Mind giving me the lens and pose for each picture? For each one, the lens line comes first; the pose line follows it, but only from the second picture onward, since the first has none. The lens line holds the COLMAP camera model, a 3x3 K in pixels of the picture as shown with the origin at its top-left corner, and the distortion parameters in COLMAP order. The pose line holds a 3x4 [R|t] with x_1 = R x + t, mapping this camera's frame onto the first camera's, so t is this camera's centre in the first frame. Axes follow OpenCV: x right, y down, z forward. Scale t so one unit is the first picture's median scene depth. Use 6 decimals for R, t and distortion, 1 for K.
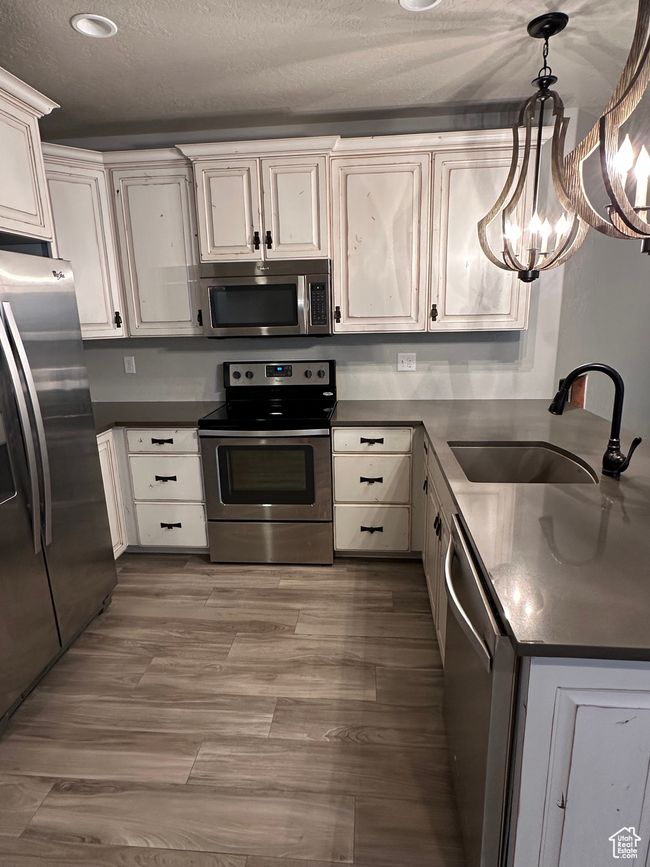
lens RADIAL K [[498.6, 0, 325.6], [0, 498.6, 433.2], [0, 0, 1]] dist [0.001097, 0.000917]
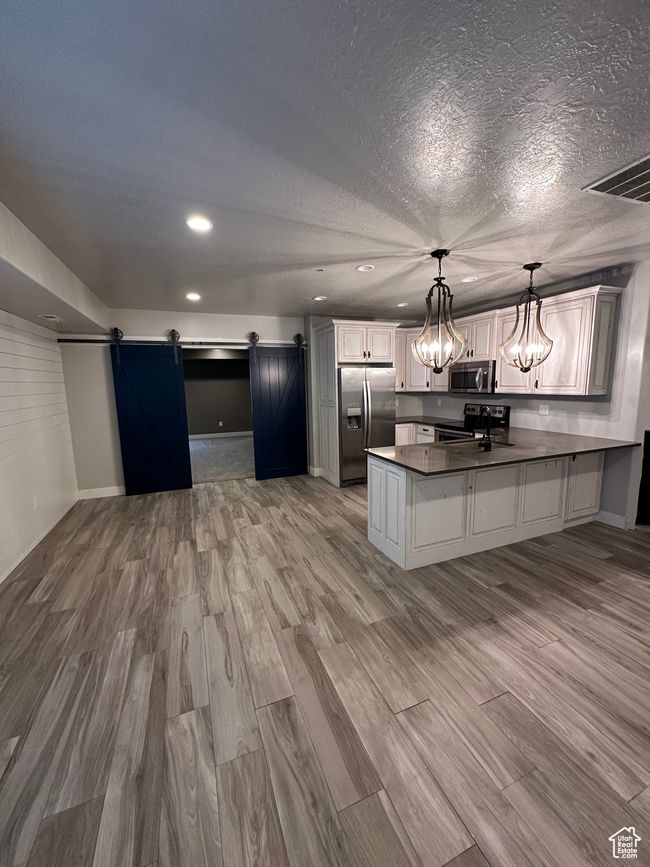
lens RADIAL K [[344.3, 0, 326.8], [0, 344.3, 434.2], [0, 0, 1]] dist [-0.000777, -0.000053]
pose [[0.456884, 0.144411, -0.877726, 1.022562], [-0.202138, 0.977775, 0.055653, 0.041053], [0.866255, 0.151995, 0.475920, -0.323375]]
